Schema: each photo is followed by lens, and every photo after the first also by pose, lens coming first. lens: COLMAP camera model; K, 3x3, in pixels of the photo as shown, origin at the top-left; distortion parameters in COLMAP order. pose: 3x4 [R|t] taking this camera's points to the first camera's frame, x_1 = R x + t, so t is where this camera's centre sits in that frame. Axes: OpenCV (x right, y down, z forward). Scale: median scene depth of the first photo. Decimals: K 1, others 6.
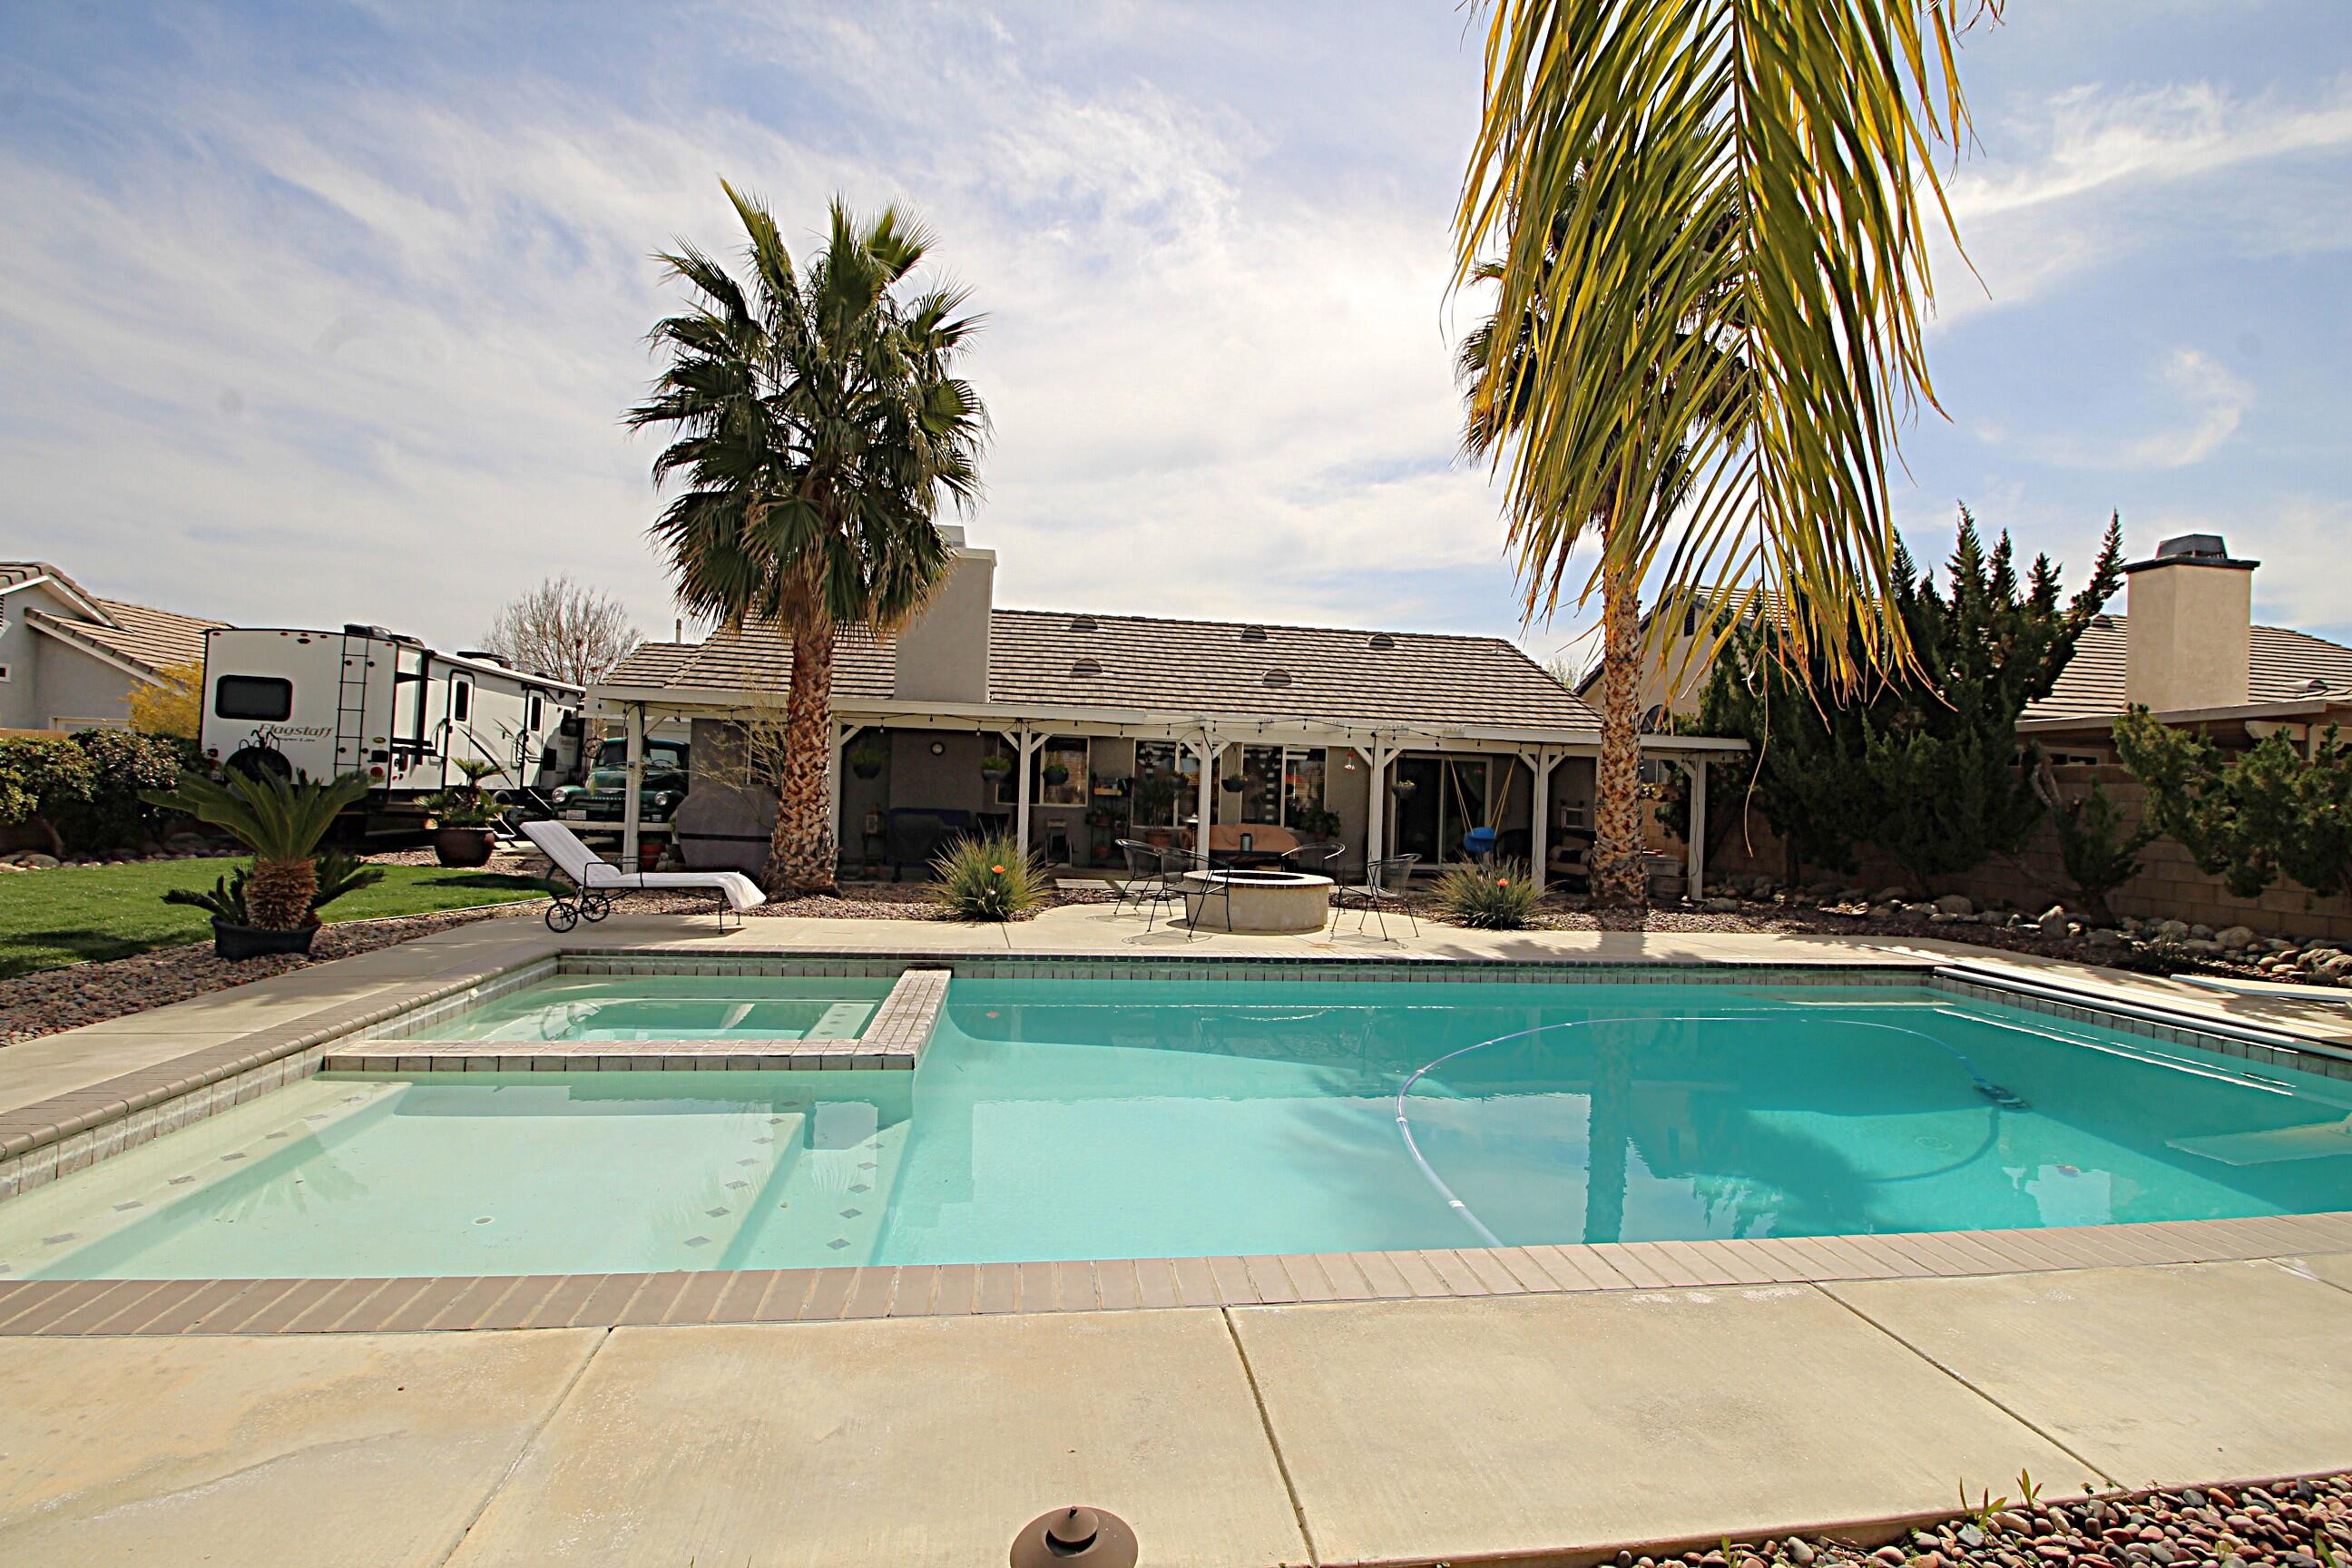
lens RADIAL K [[1112.1, 0, 1189.7], [0, 1112.1, 782.4], [0, 0, 1]] dist [-0.000015, -0.012574]
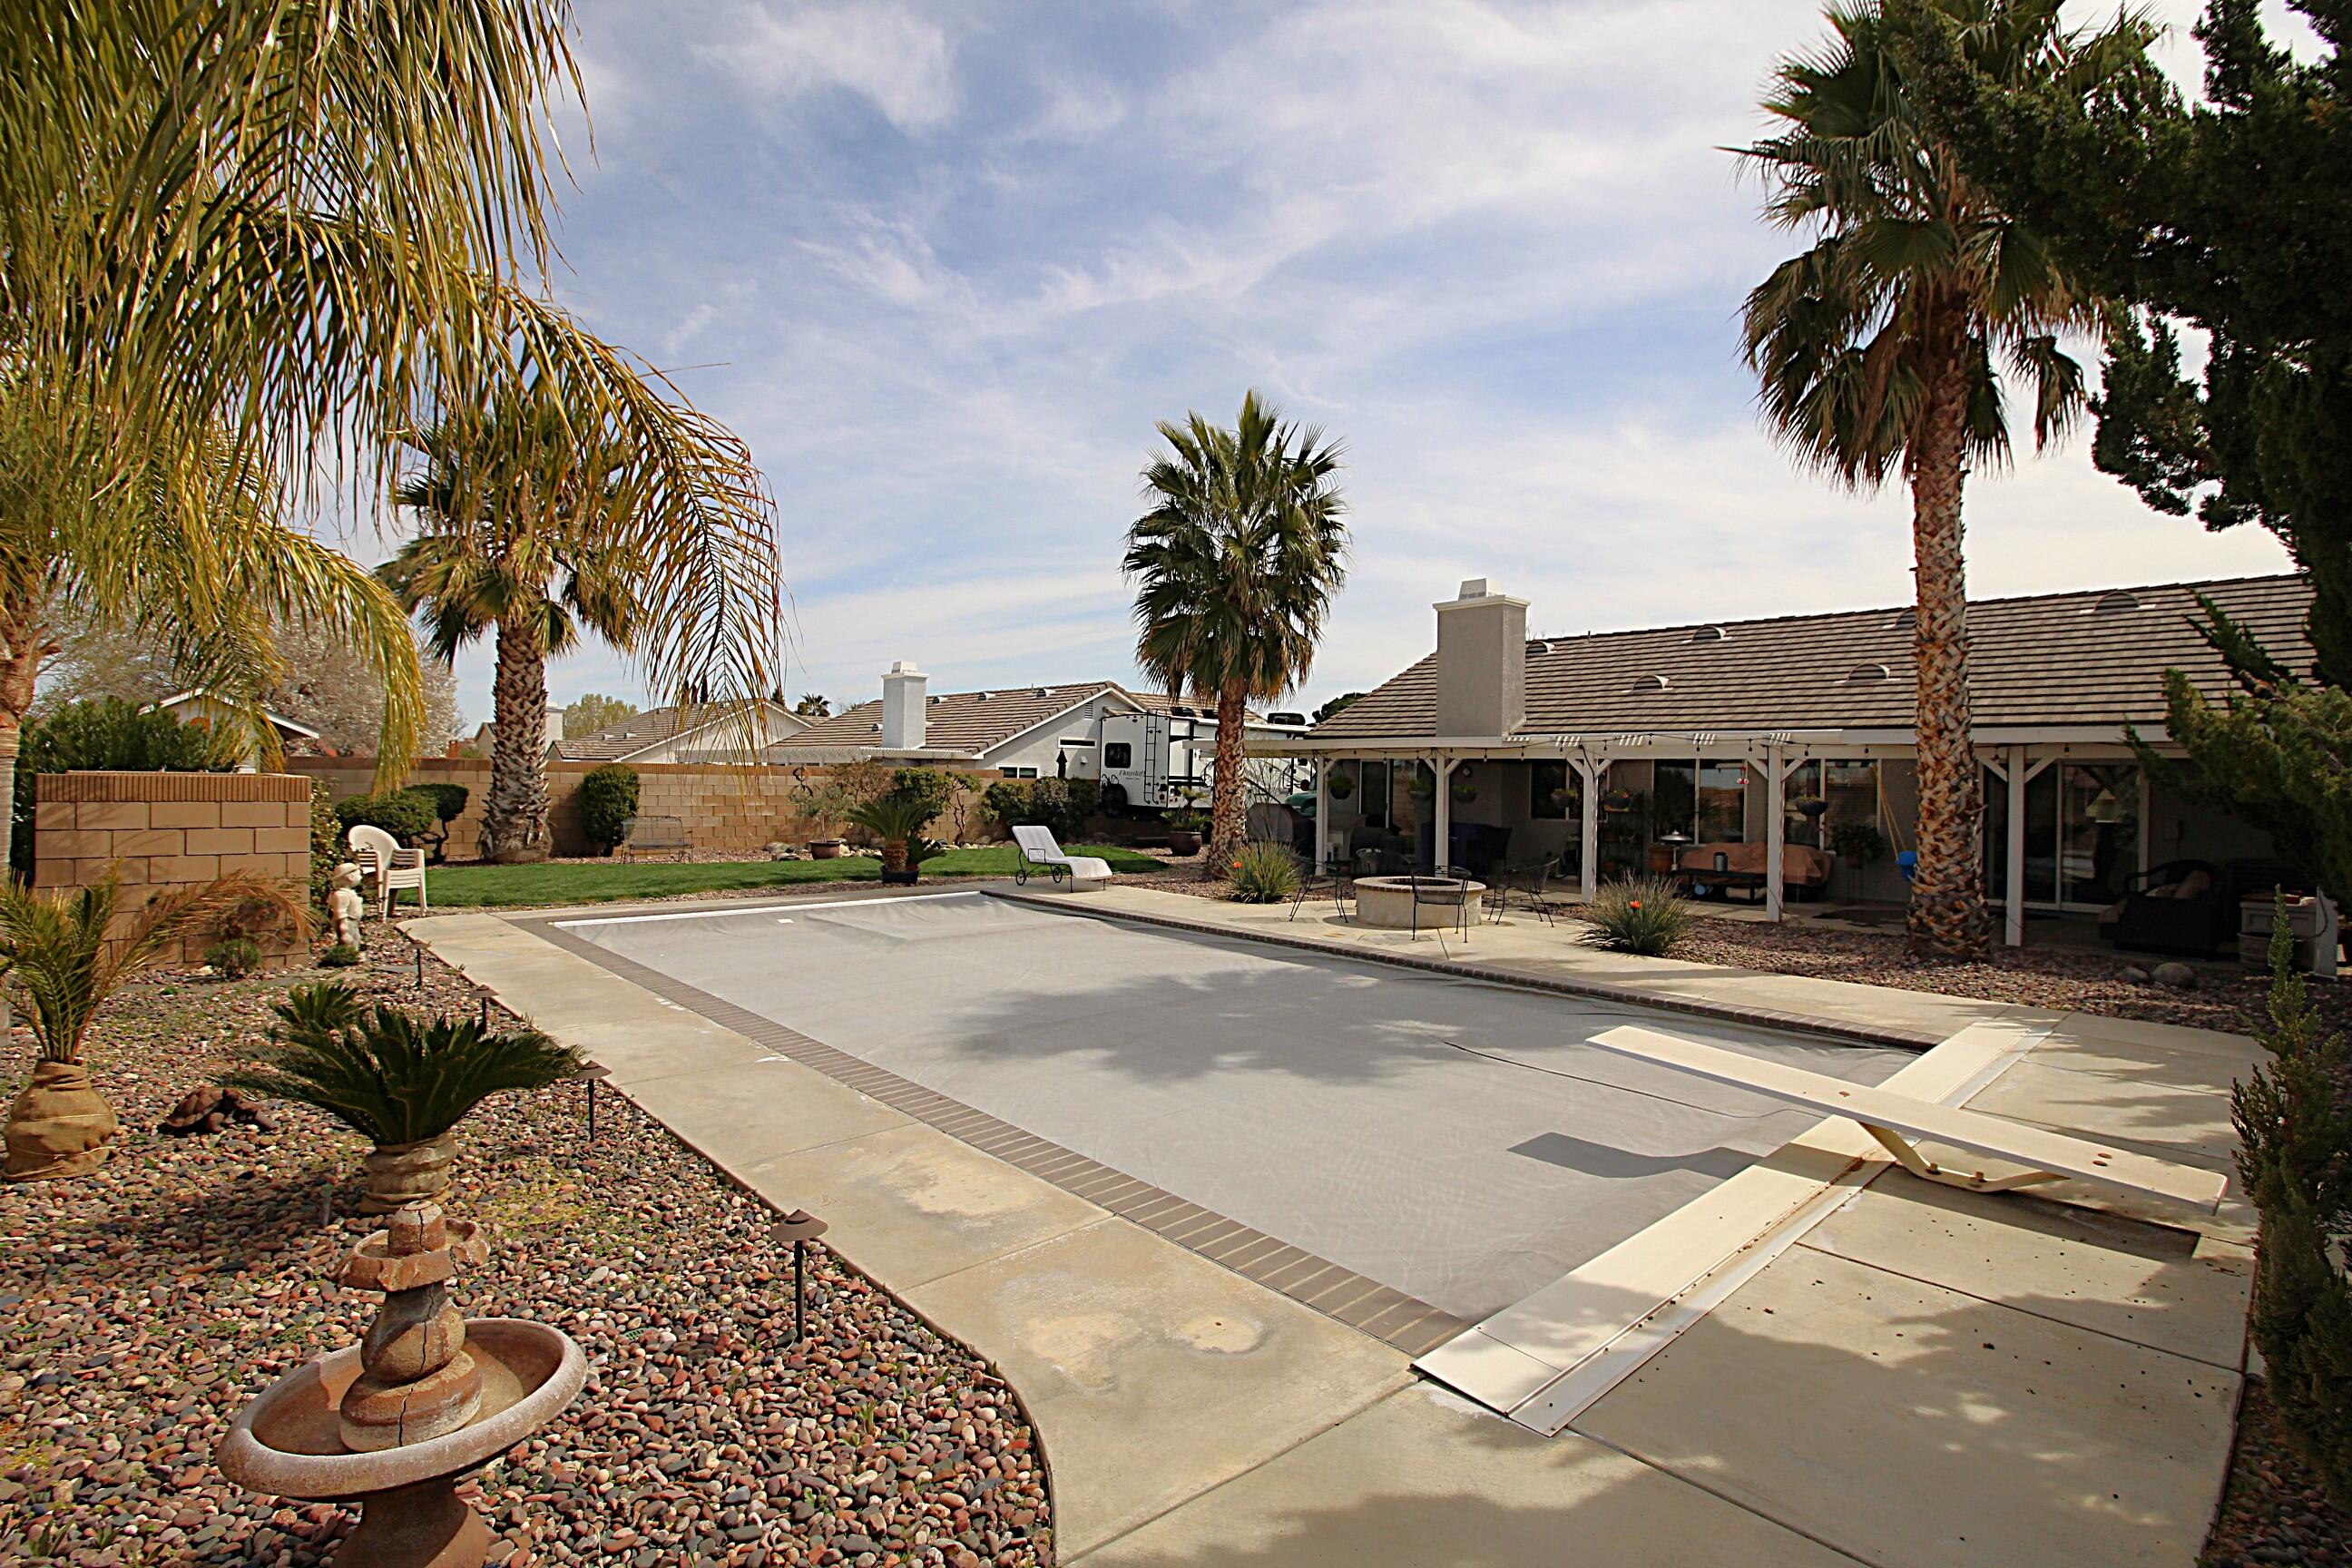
lens RADIAL K [[1112.1, 0, 1189.7], [0, 1112.1, 782.4], [0, 0, 1]] dist [-0.000015, -0.012574]
pose [[0.564767, -0.021309, -0.824975, 0.646348], [0.009997, 0.999770, -0.018981, 0.000160], [0.825190, 0.002473, 0.564850, 0.111410]]
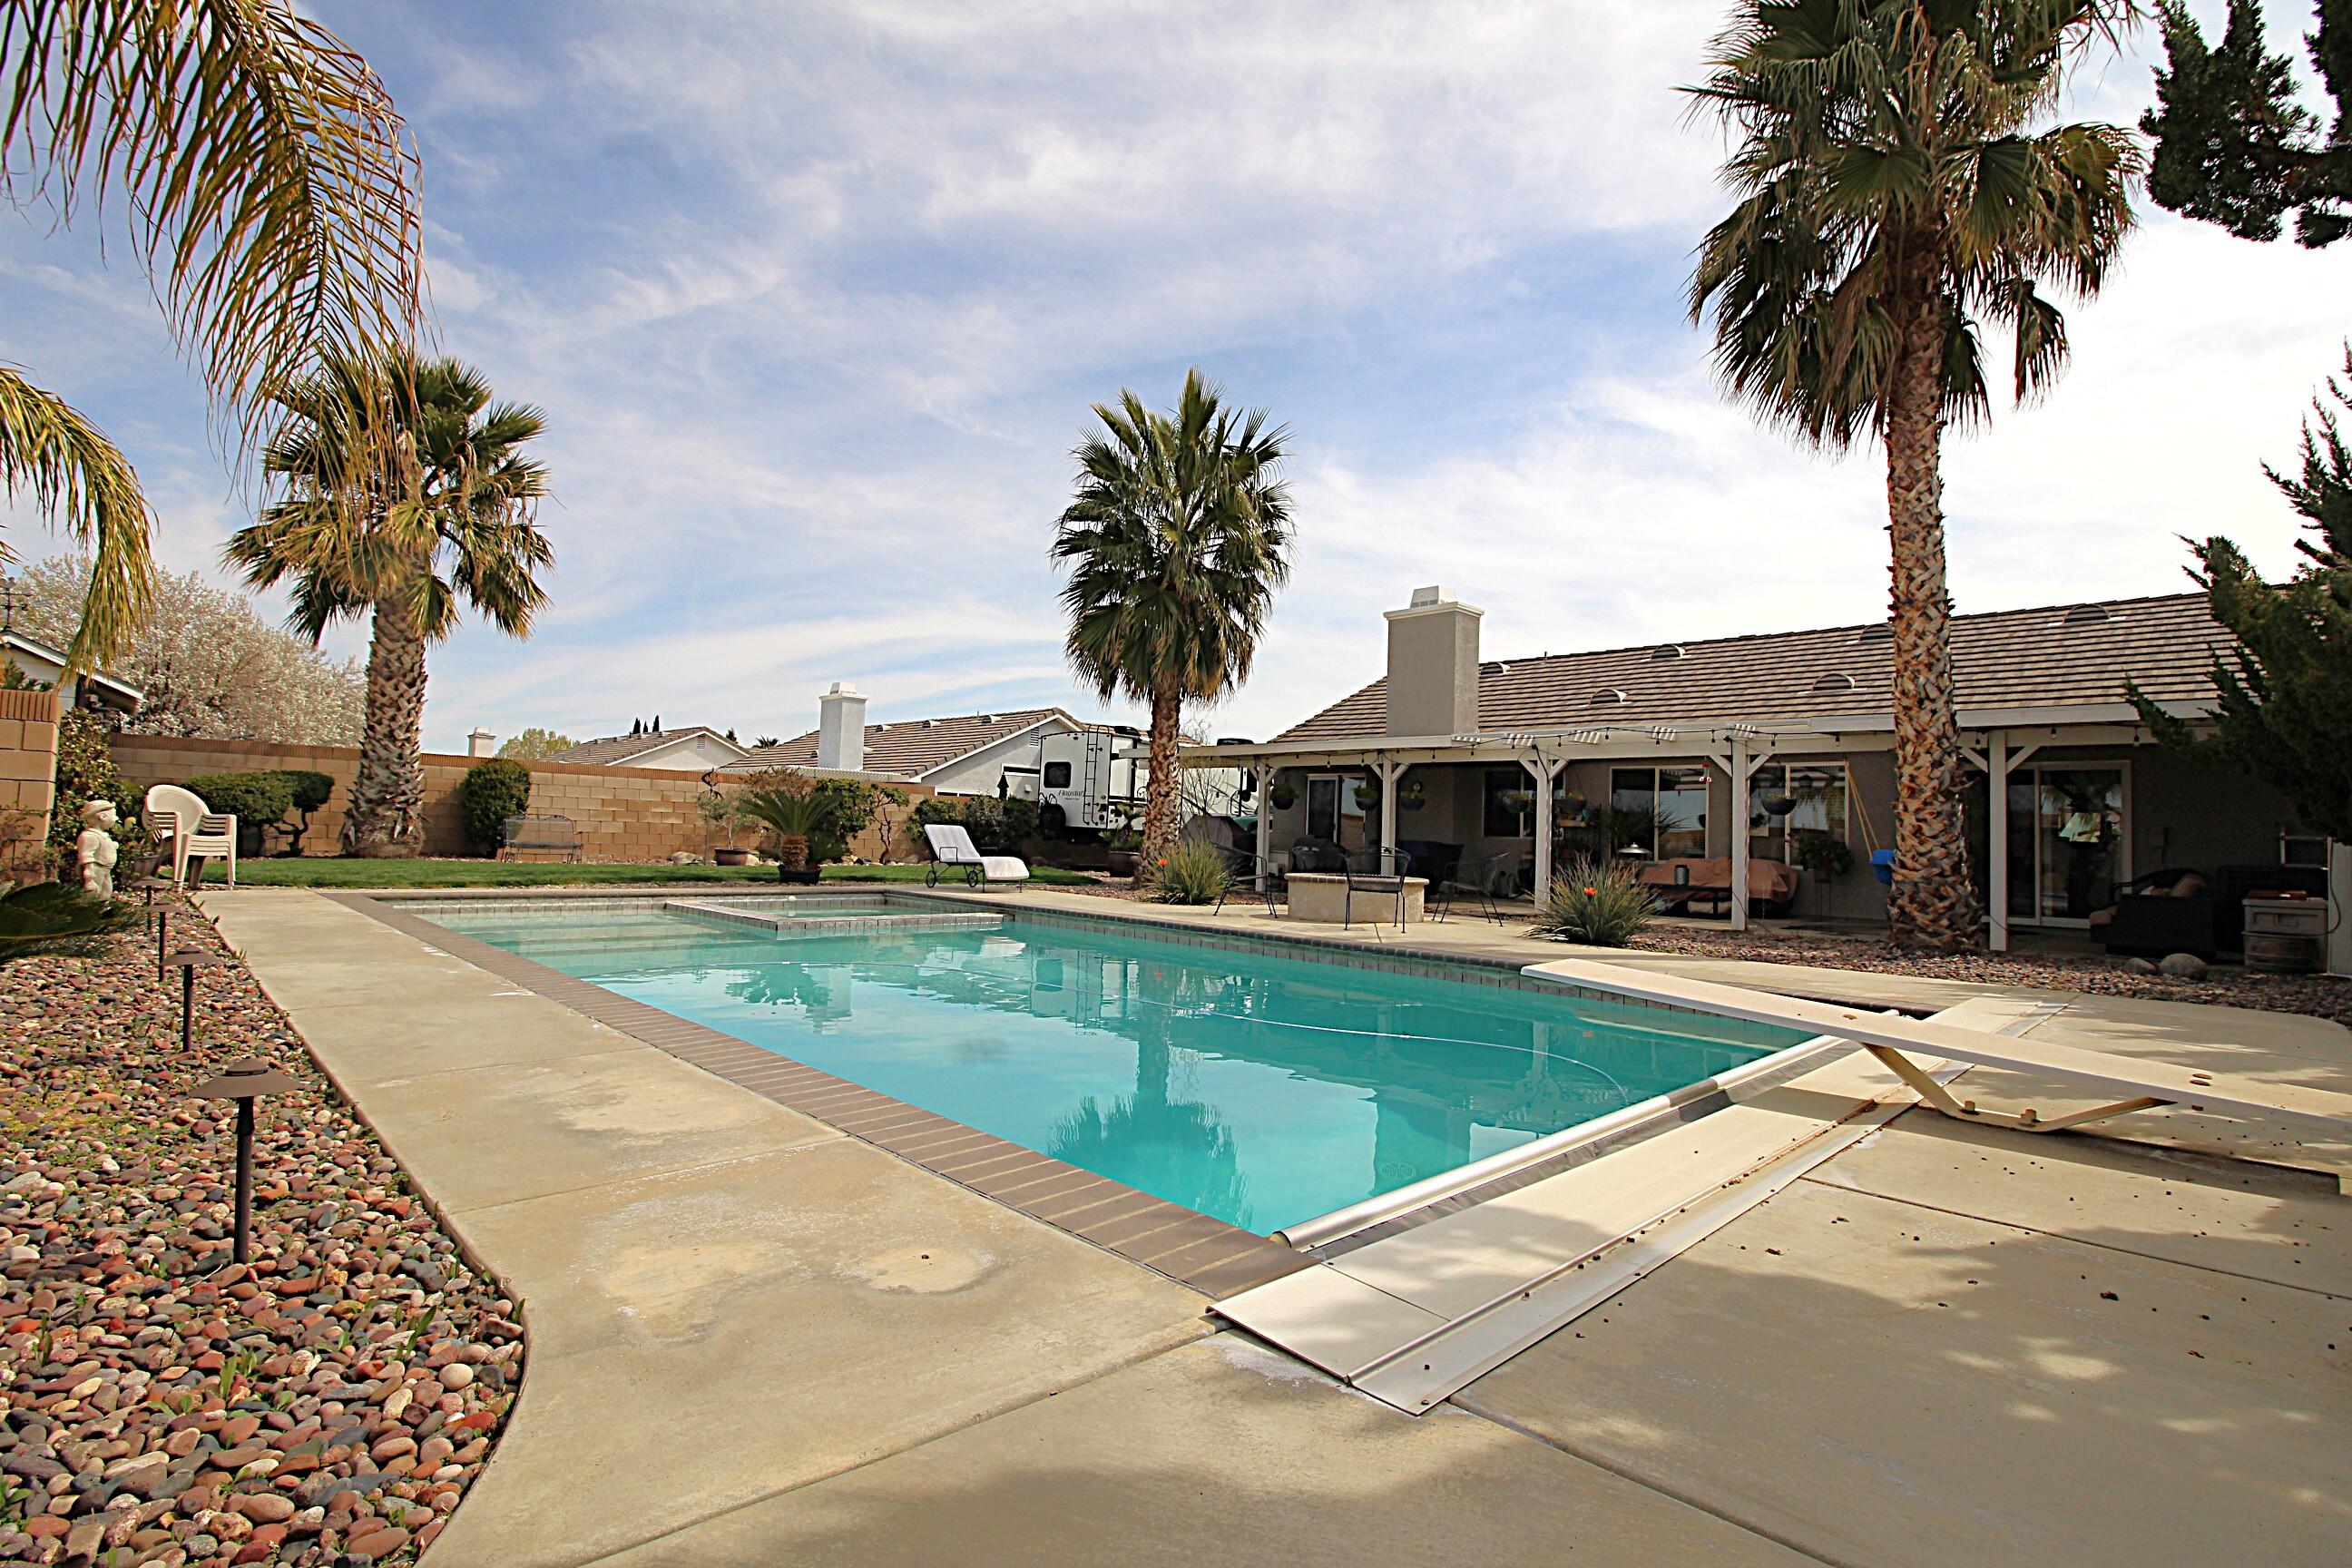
lens RADIAL K [[1112.1, 0, 1189.7], [0, 1112.1, 782.4], [0, 0, 1]] dist [-0.000015, -0.012574]
pose [[0.591073, -0.054199, -0.804795, 0.601009], [-0.007692, 0.997316, -0.072813, 0.054074], [0.806582, 0.049228, 0.589069, 0.182783]]
